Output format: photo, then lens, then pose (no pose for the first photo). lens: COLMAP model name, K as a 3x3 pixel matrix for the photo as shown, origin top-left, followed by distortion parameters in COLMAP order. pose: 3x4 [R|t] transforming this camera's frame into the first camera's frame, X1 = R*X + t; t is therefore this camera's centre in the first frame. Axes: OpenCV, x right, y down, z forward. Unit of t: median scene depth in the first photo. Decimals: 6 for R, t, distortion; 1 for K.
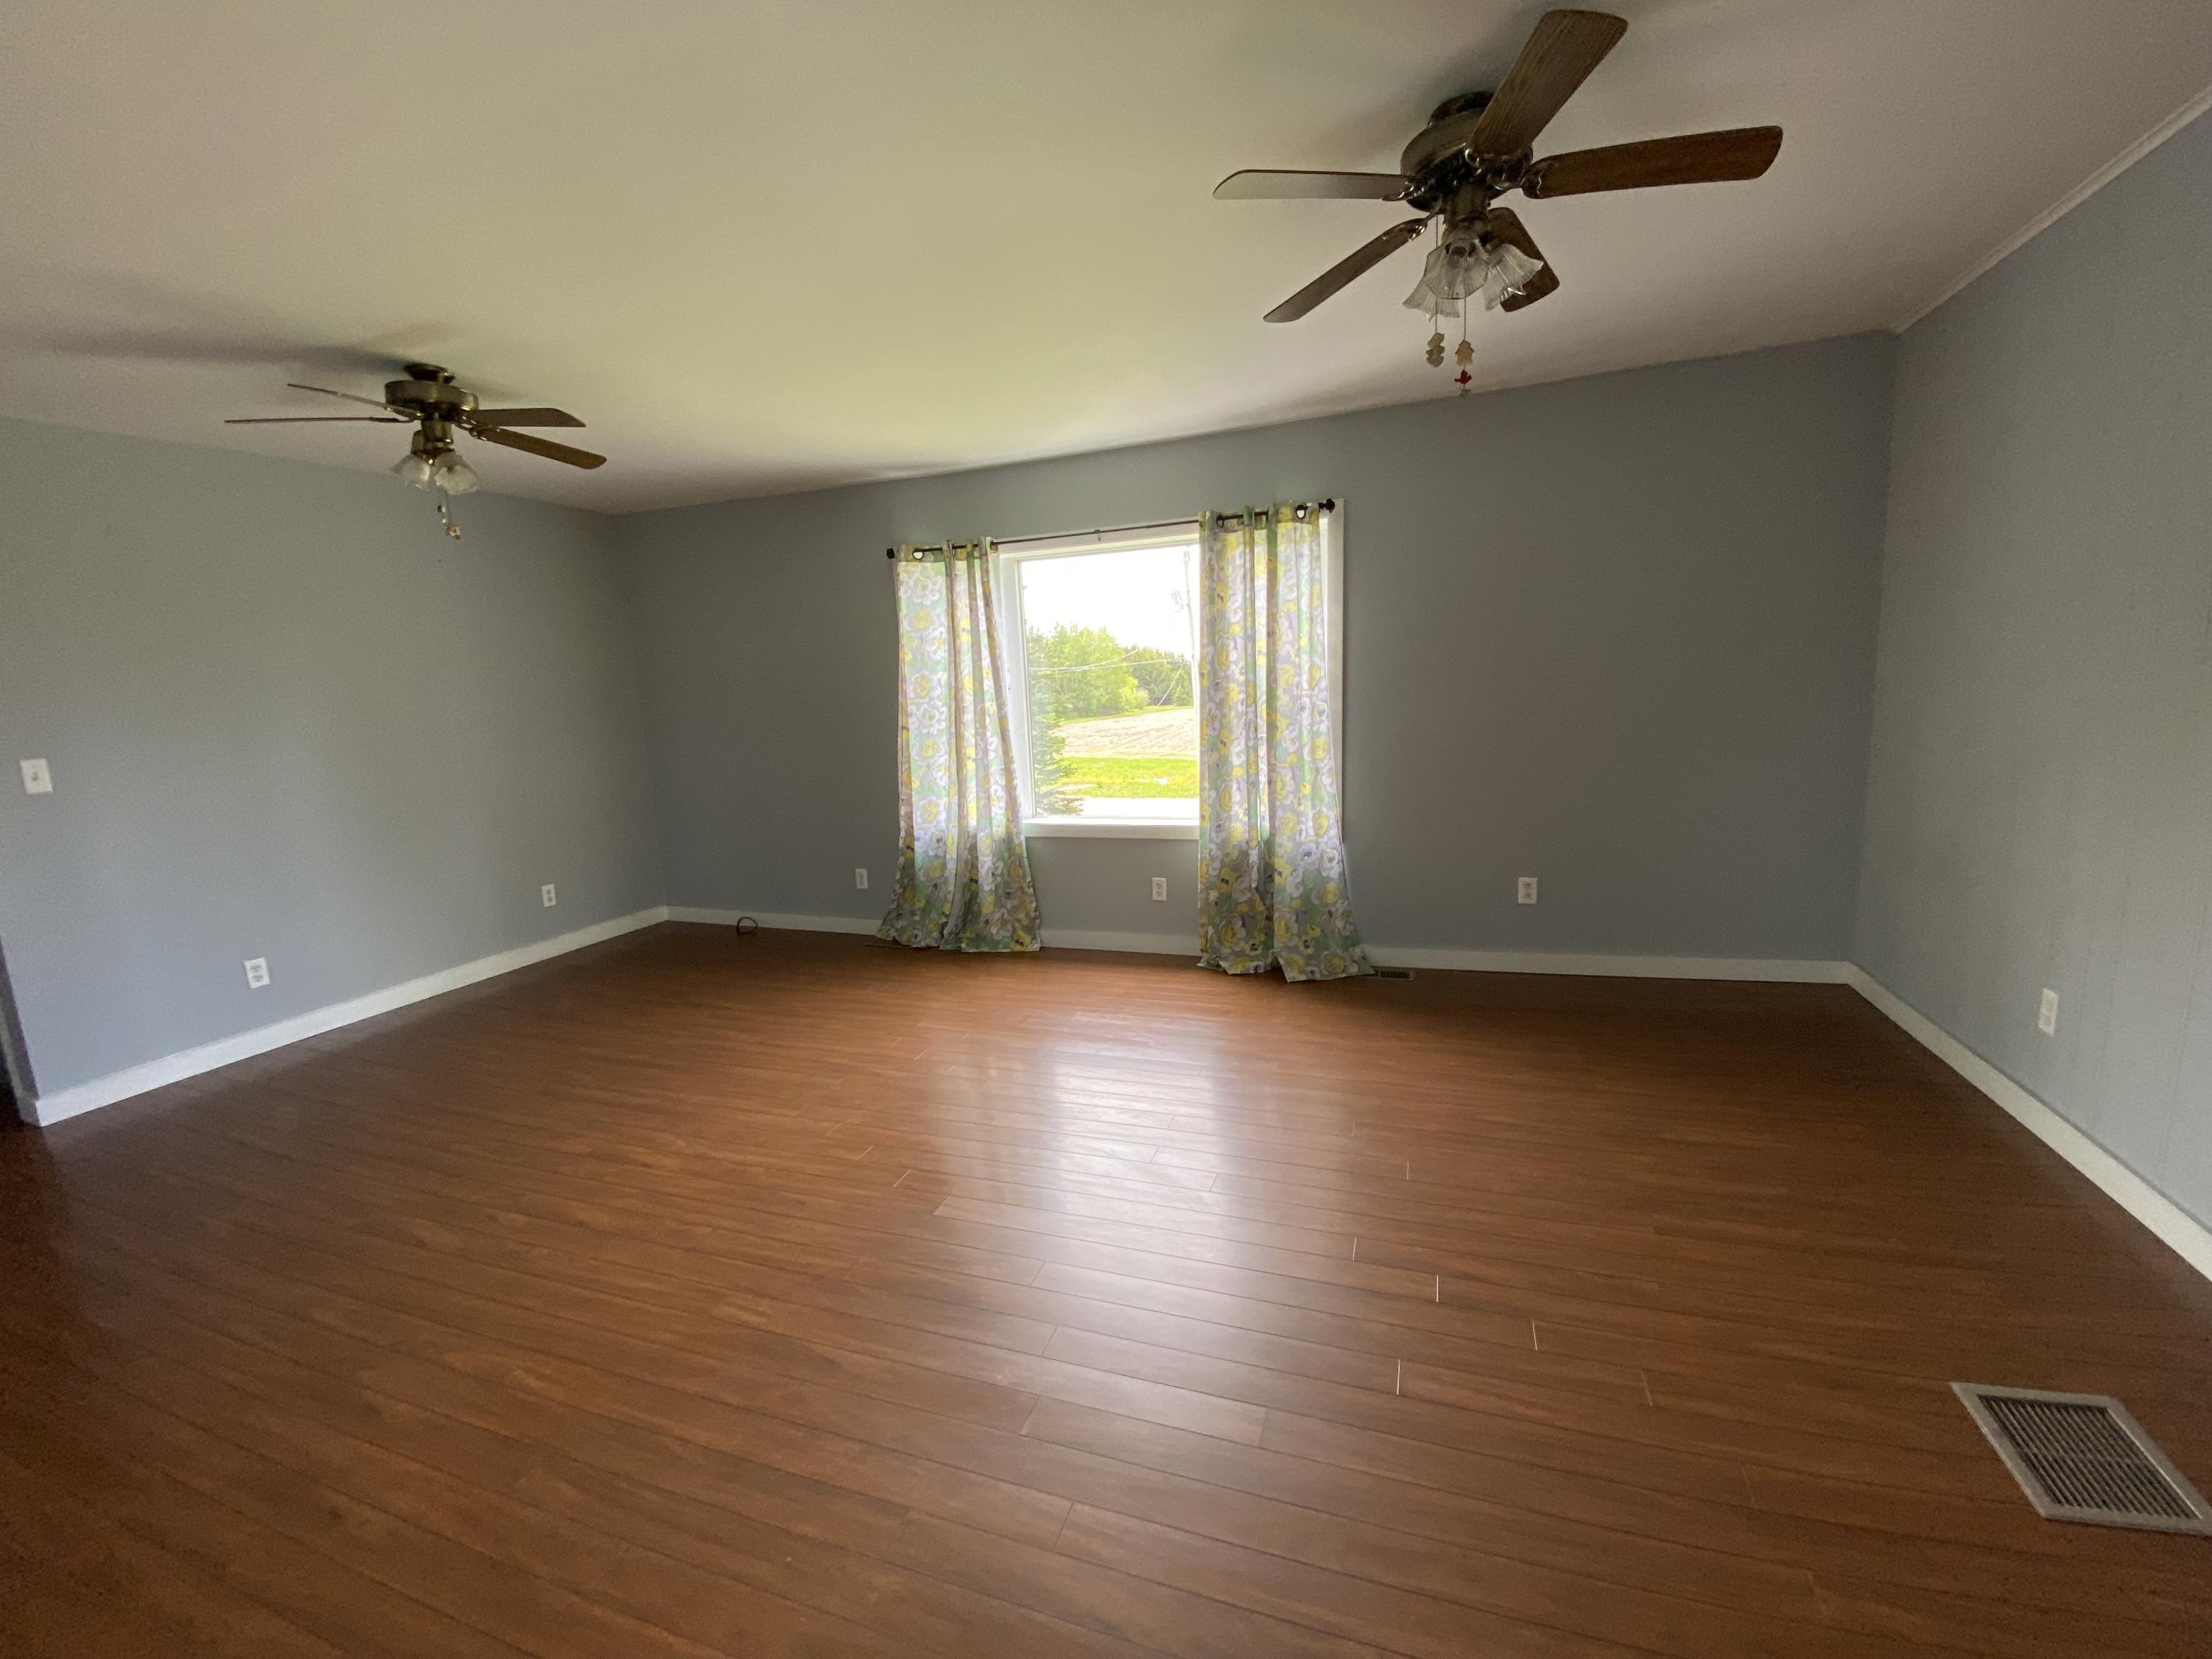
lens RADIAL K [[887.4, 0, 1104.0], [0, 887.4, 831.8], [0, 0, 1]] dist [0.003978, -0.003239]
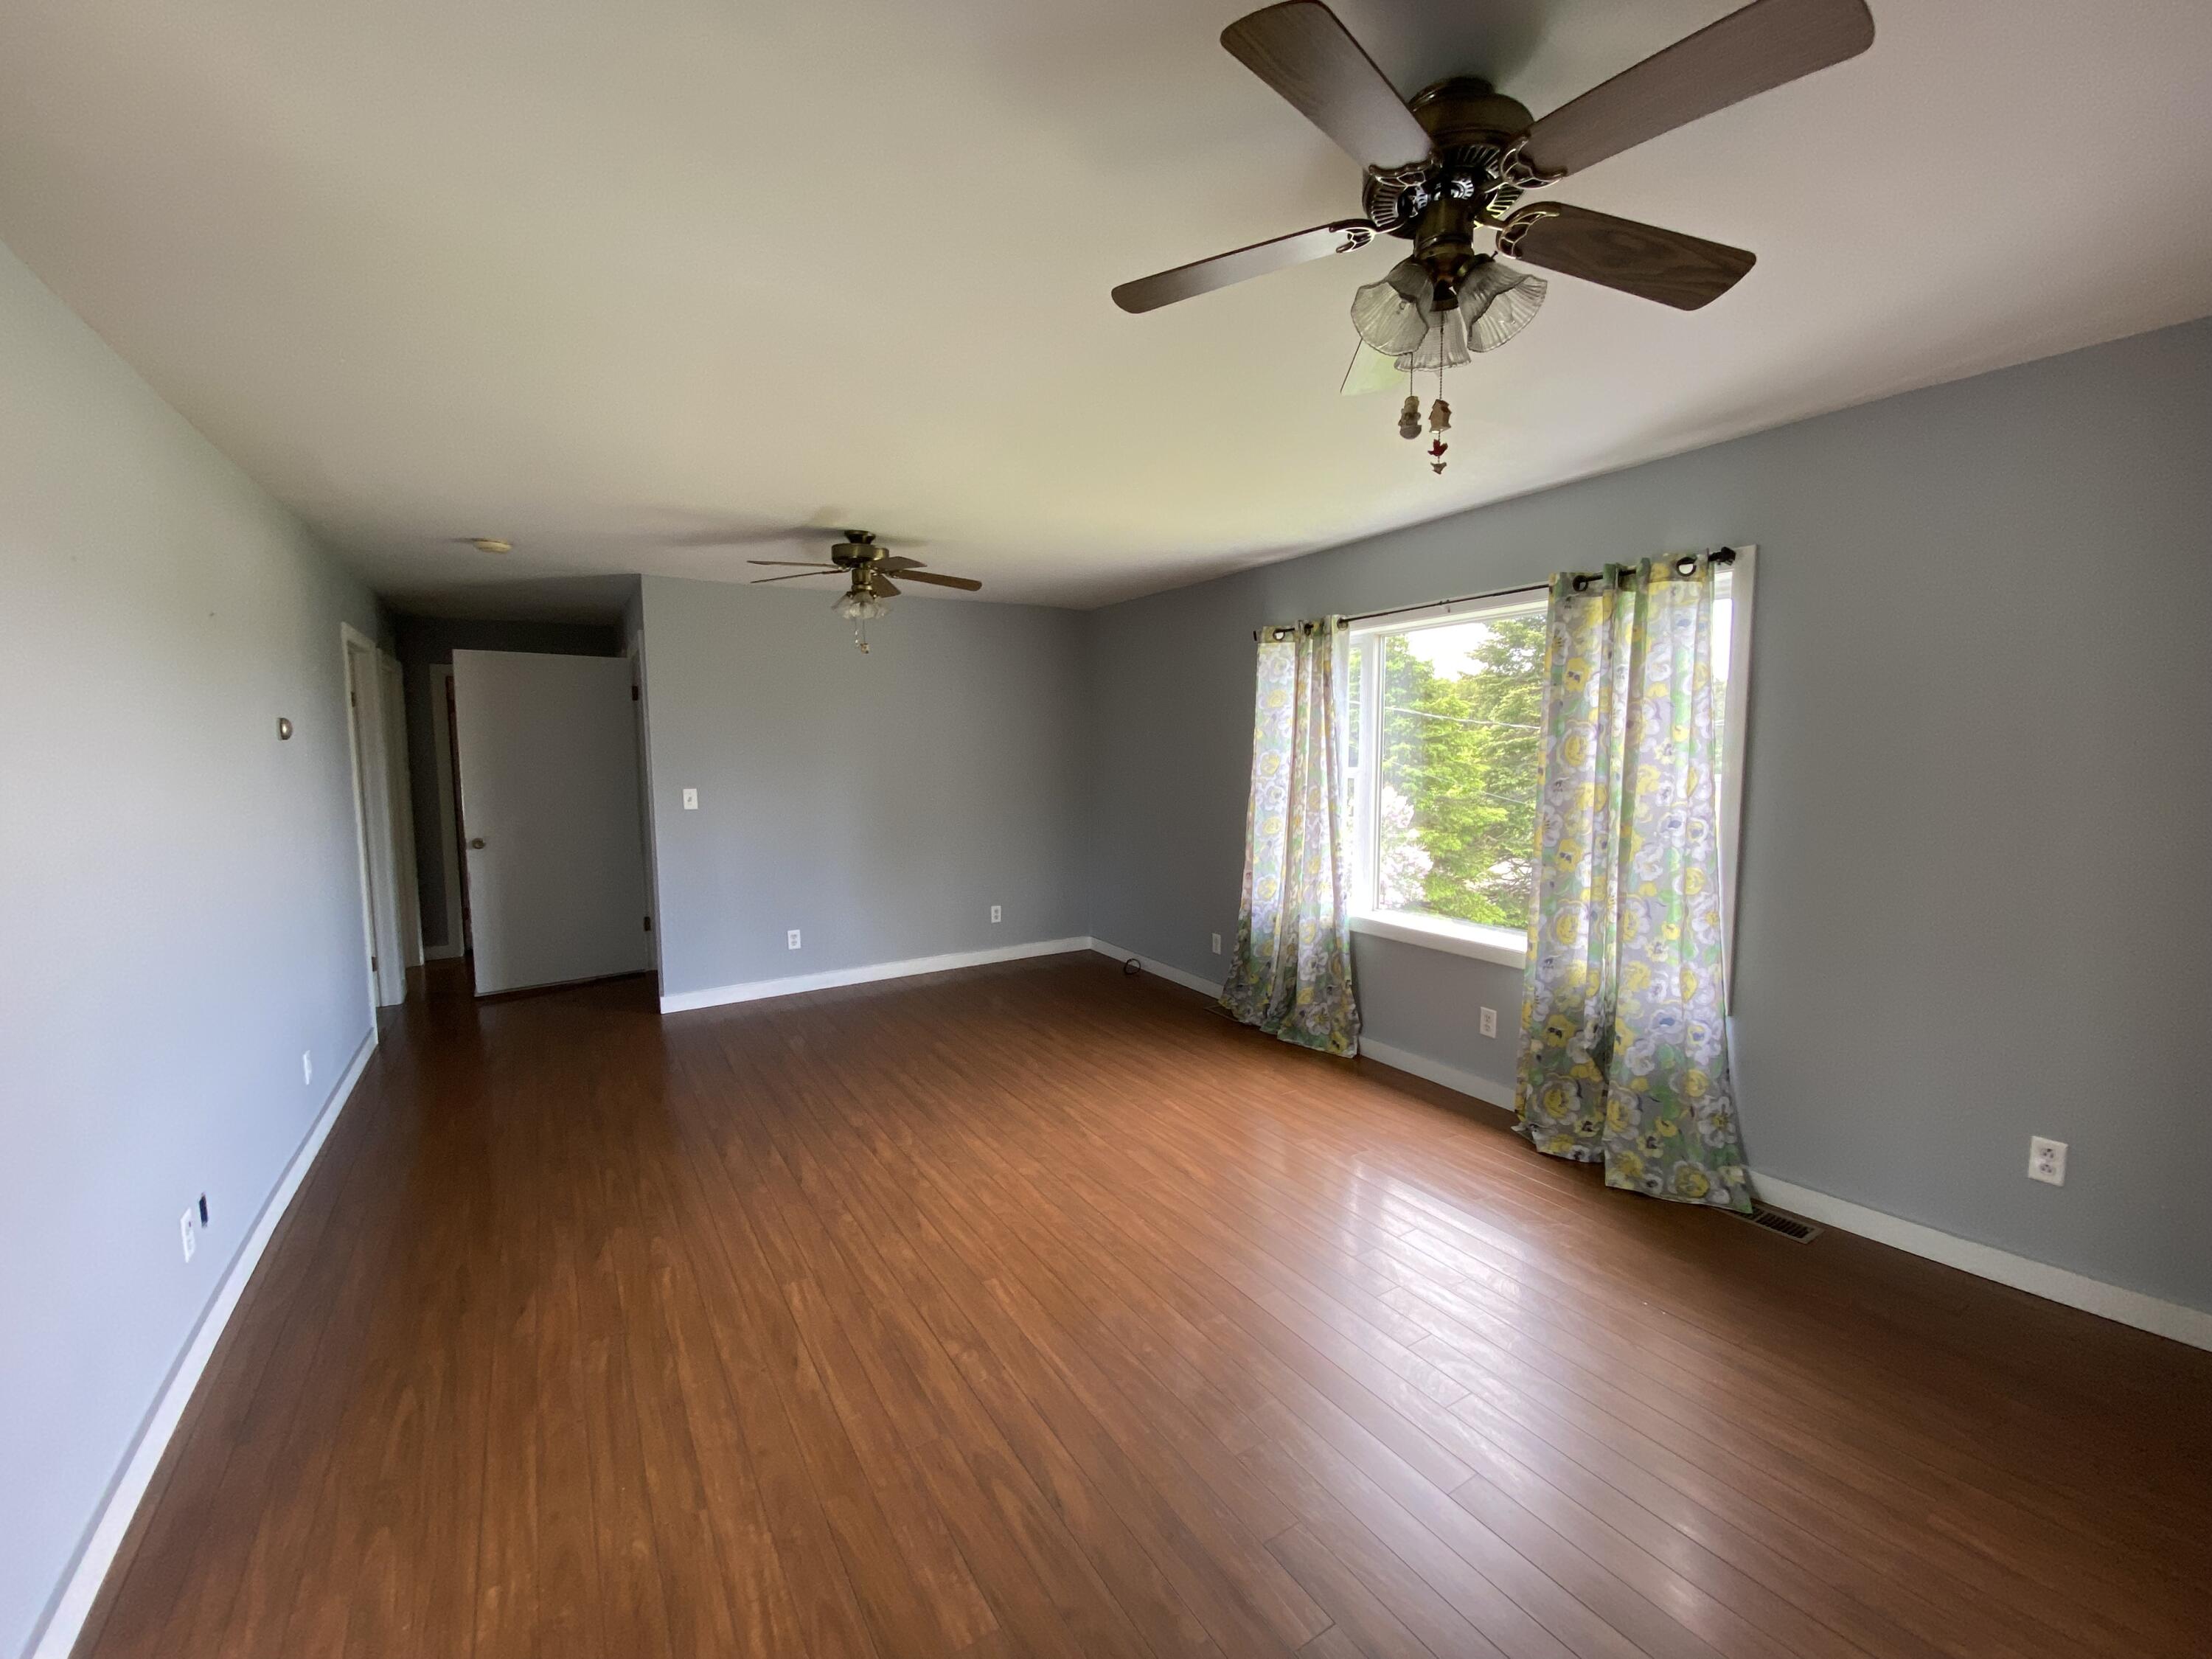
lens RADIAL K [[887.4, 0, 1096.2], [0, 887.4, 819.7], [0, 0, 1]] dist [0.003978, -0.003239]
pose [[0.780593, 0.089344, -0.618621, 0.302244], [-0.128245, 0.991568, -0.018616, -0.066274], [0.611741, 0.093867, 0.785469, 0.117173]]
